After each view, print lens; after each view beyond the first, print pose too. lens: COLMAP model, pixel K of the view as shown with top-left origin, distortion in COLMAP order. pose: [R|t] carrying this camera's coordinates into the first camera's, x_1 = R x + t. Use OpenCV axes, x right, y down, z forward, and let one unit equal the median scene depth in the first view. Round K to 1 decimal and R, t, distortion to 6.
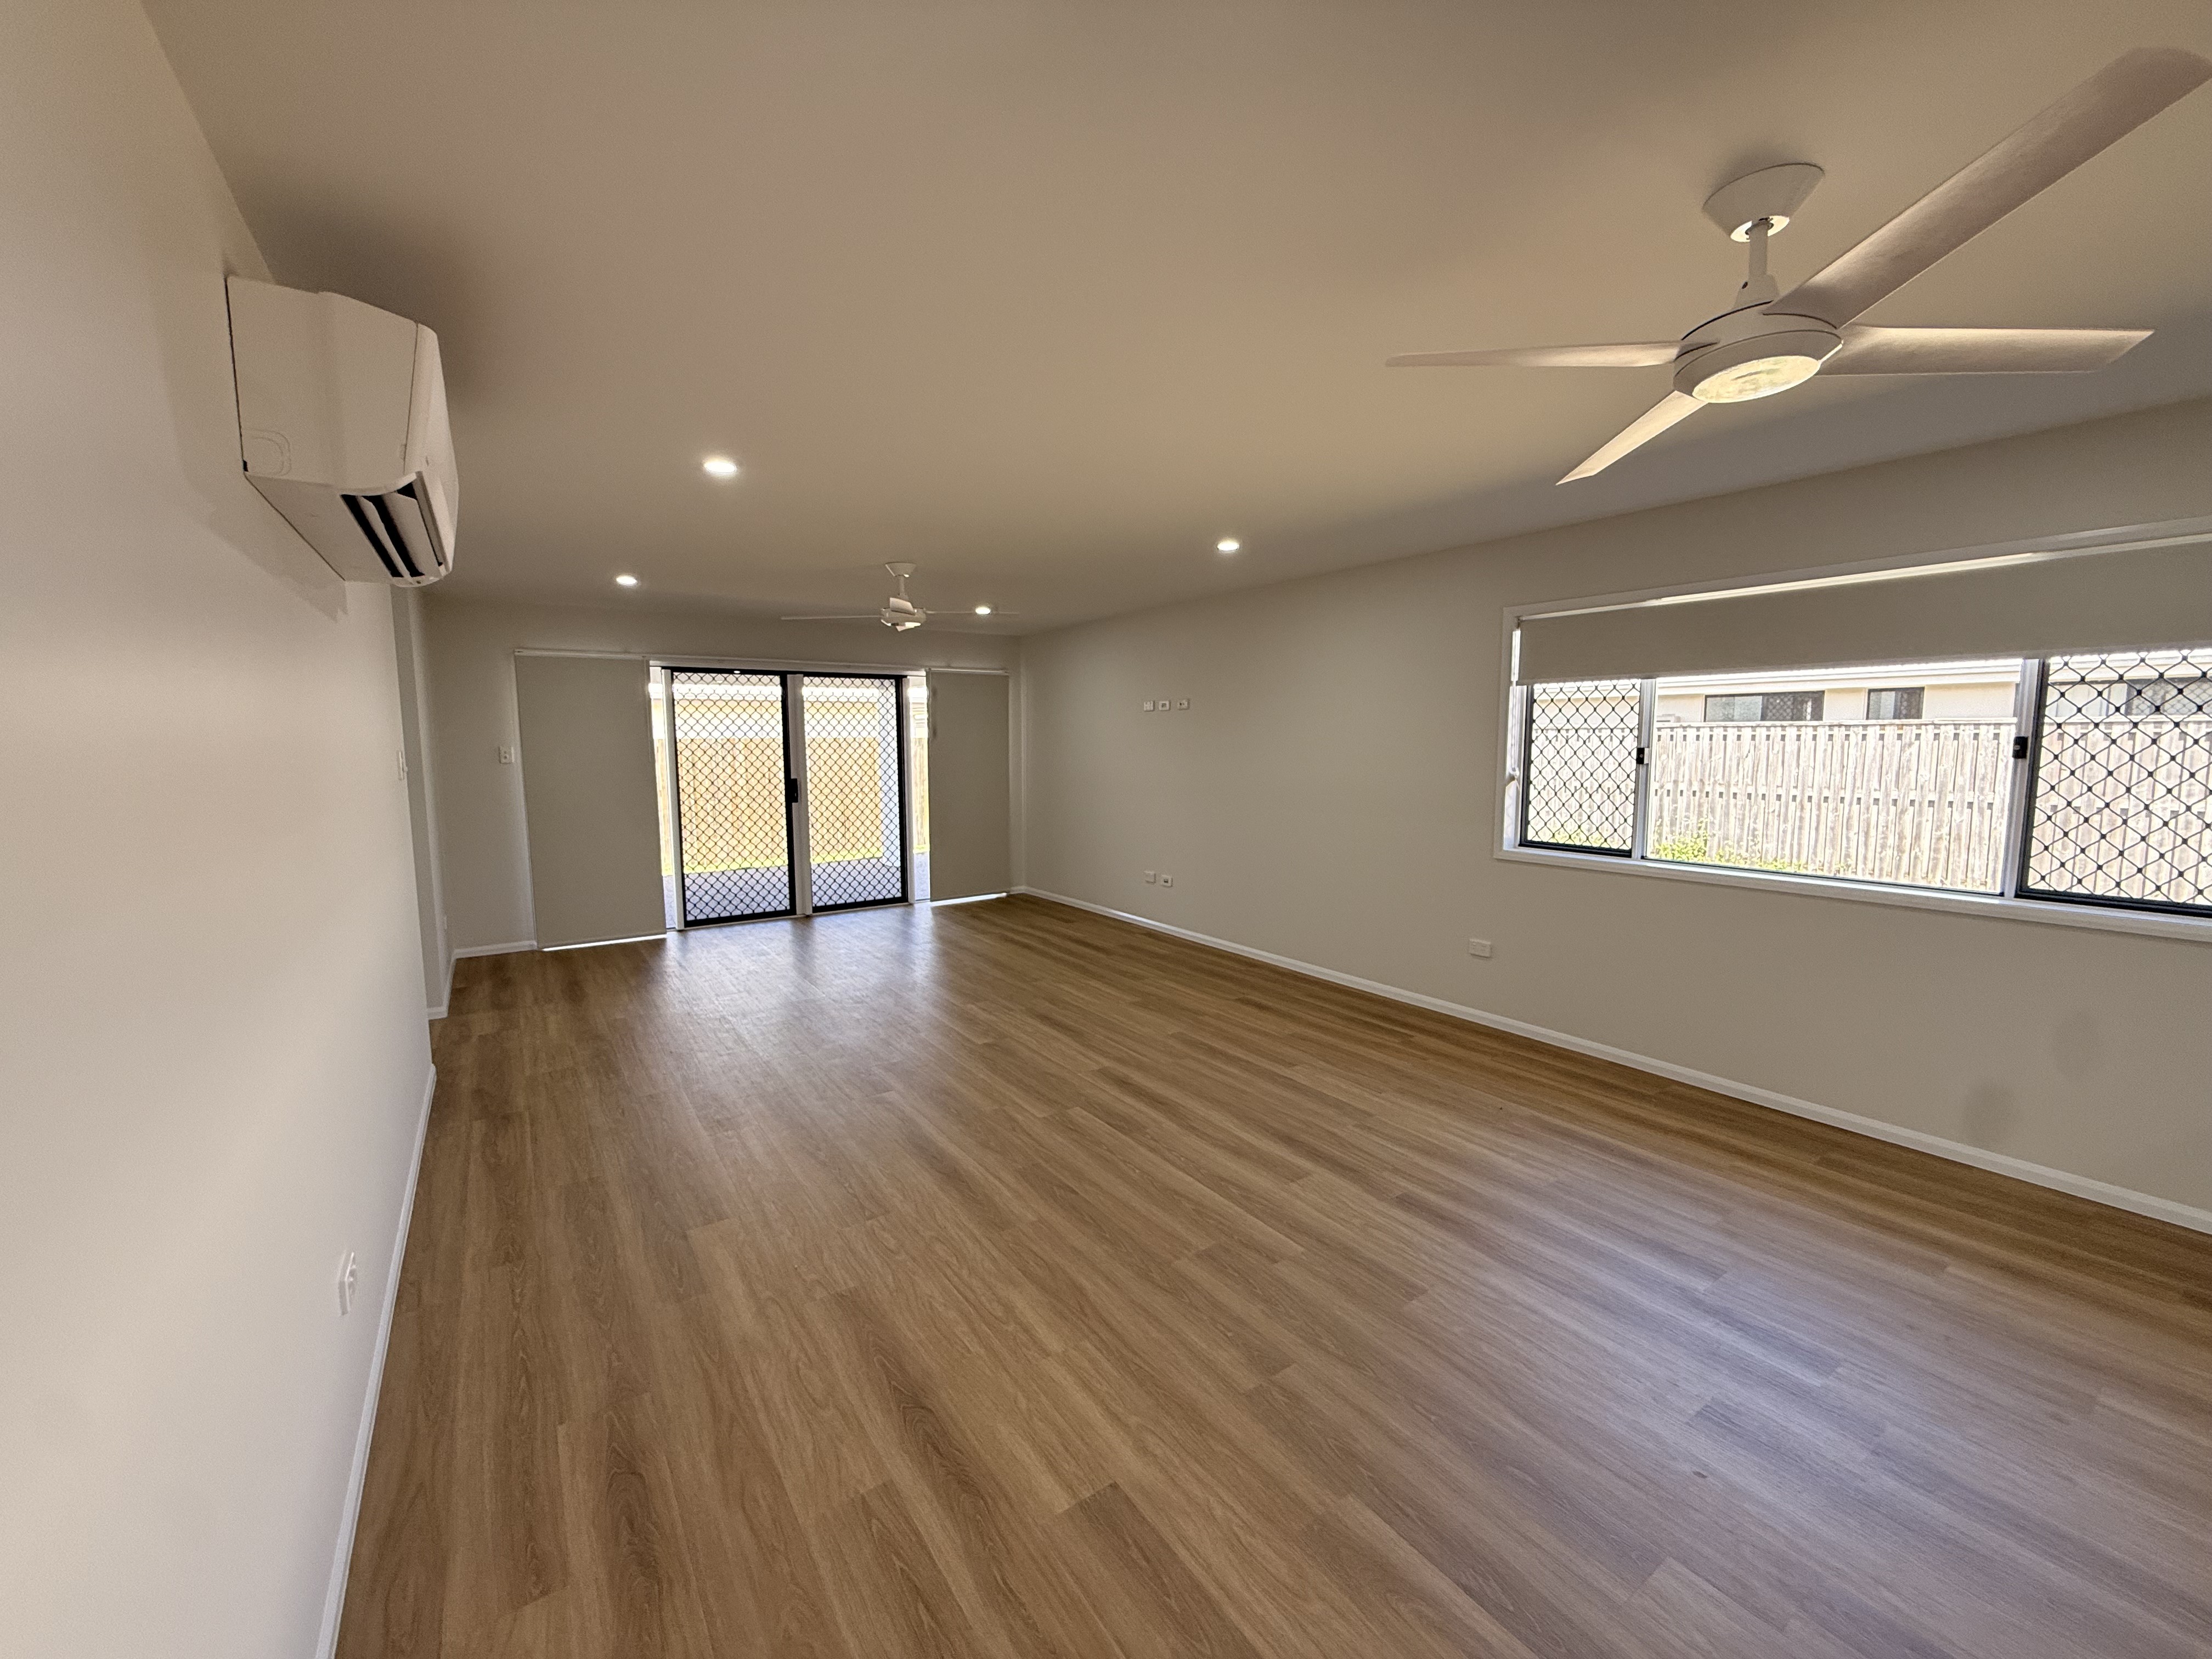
lens RADIAL K [[883.8, 0, 1099.4], [0, 883.8, 829.3], [0, 0, 1]] dist [0.003469, -0.000832]
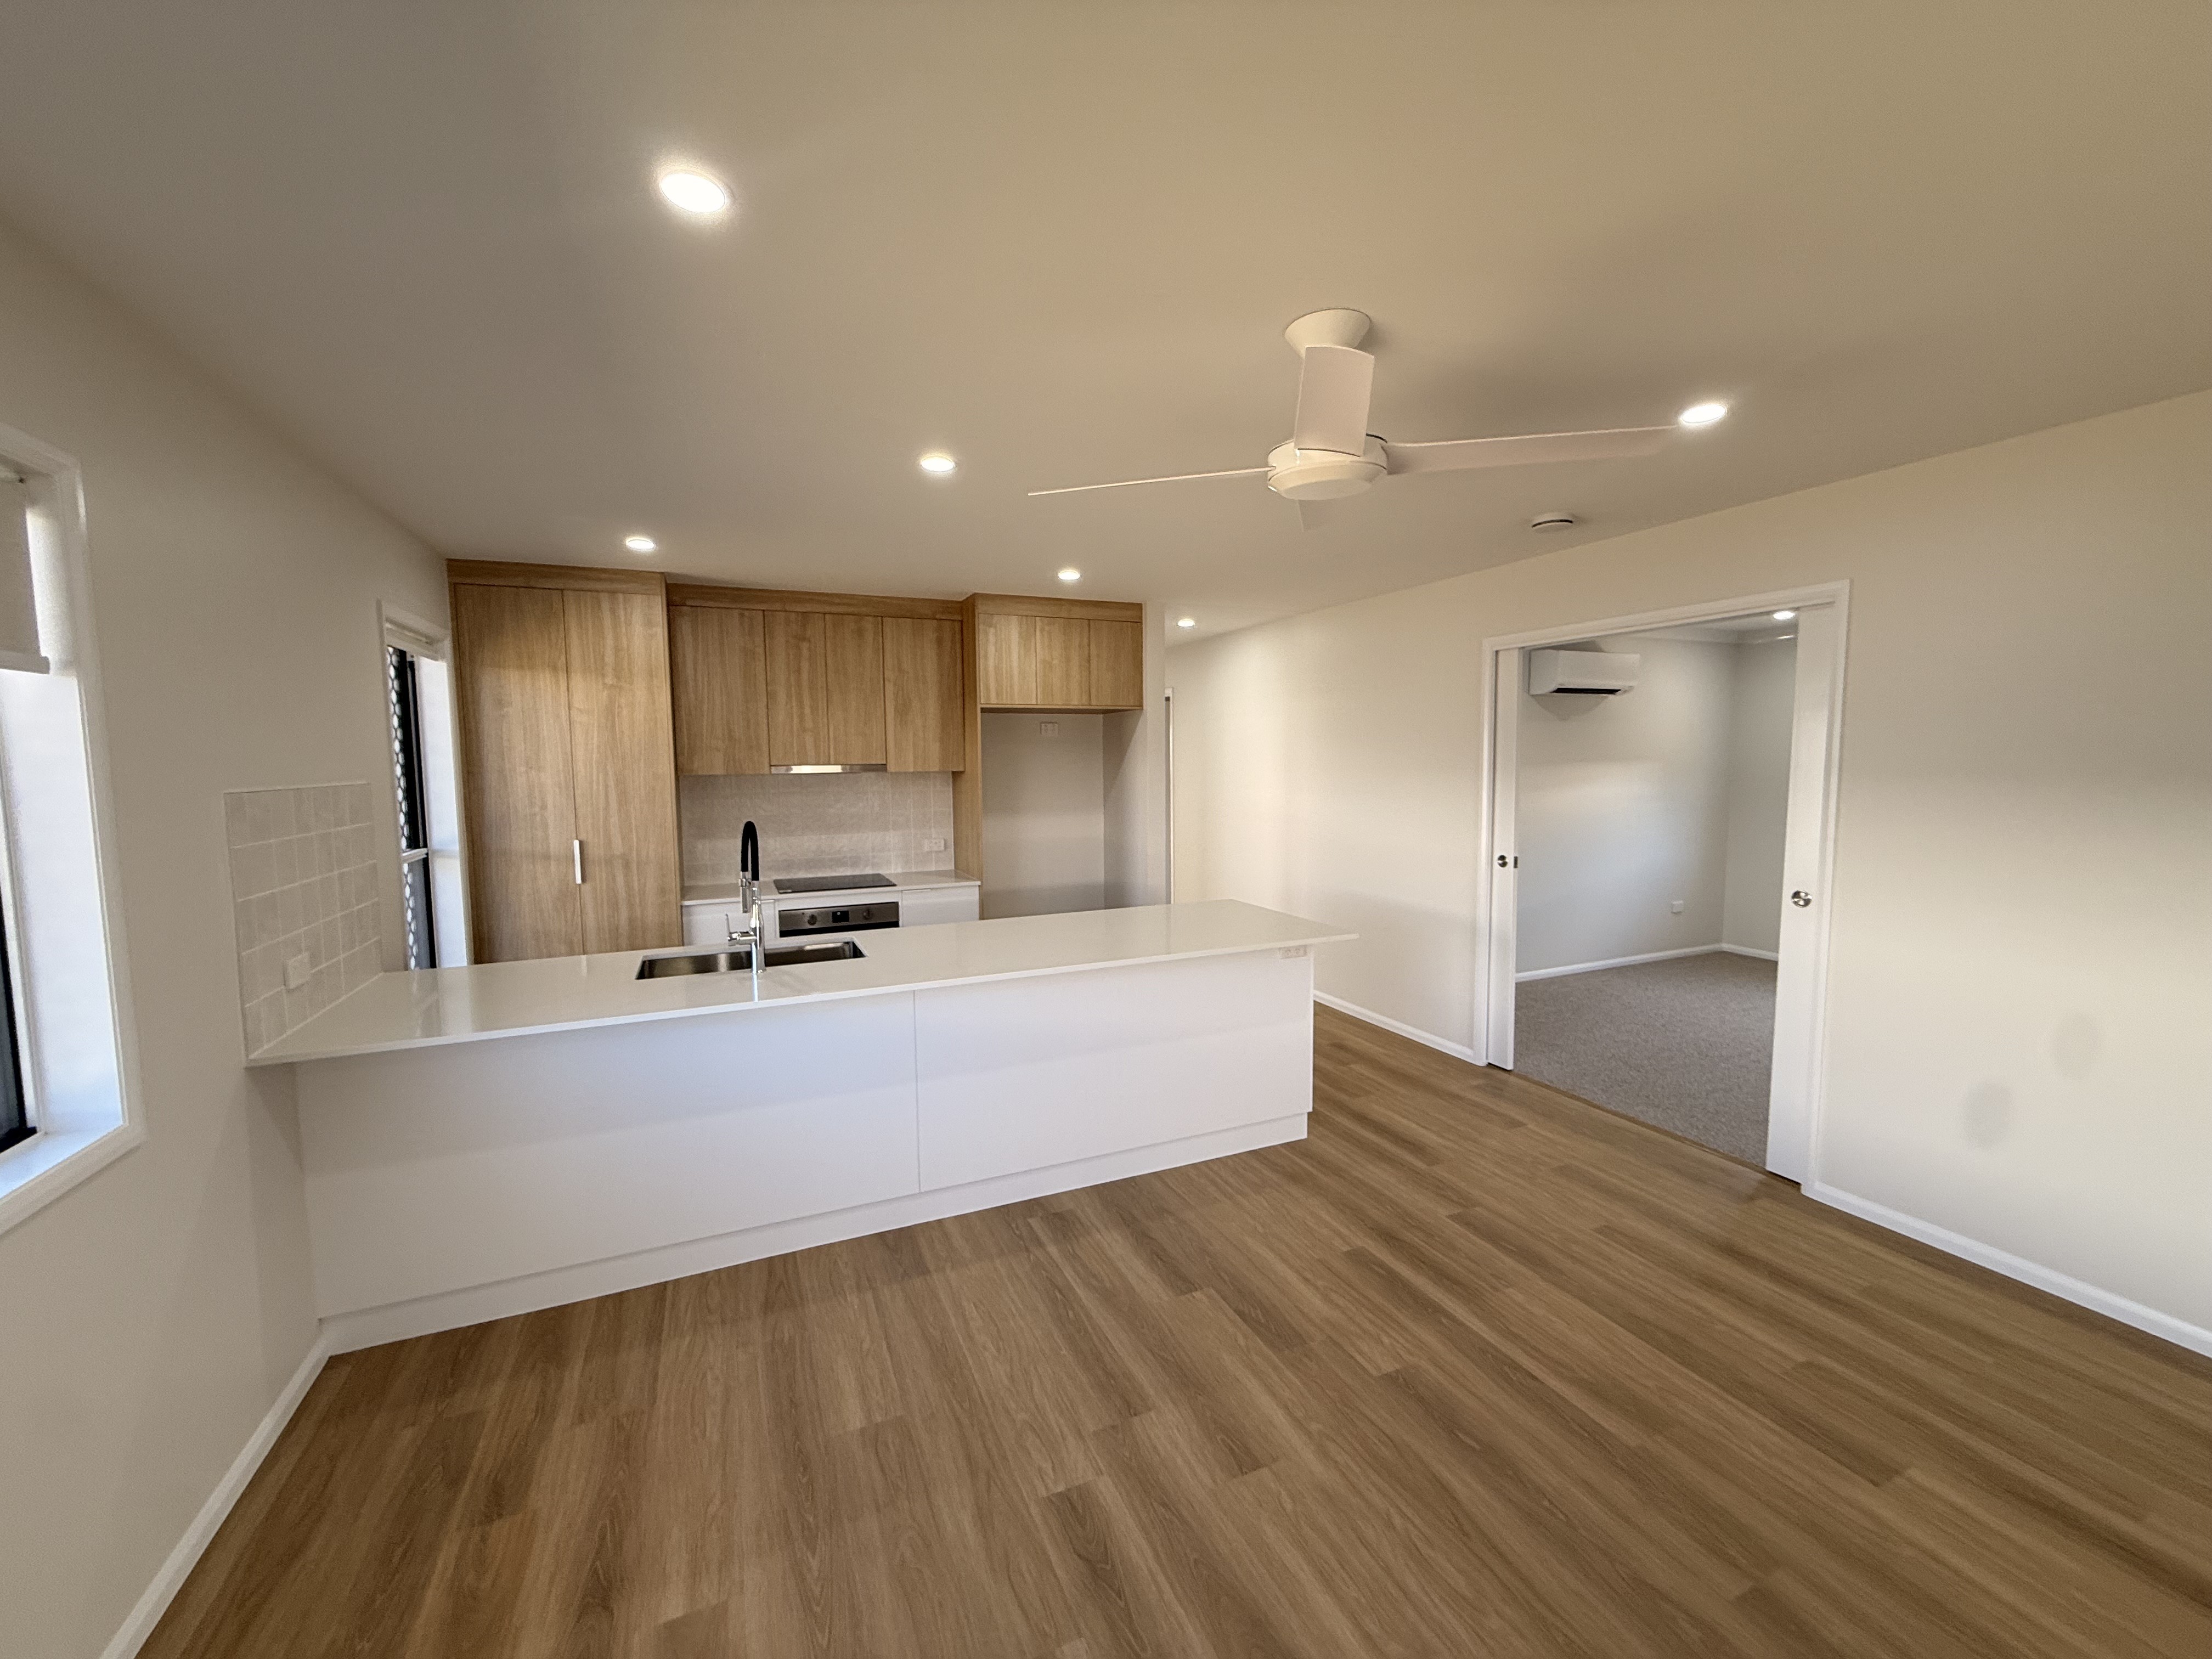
lens RADIAL K [[883.8, 0, 1112.2], [0, 883.8, 837.6], [0, 0, 1]] dist [0.003469, -0.000832]
pose [[-0.984042, 0.000303, 0.177935, 0.310755], [0.034646, 0.981186, 0.189930, -0.107701], [-0.174530, 0.193064, -0.965539, 0.870406]]
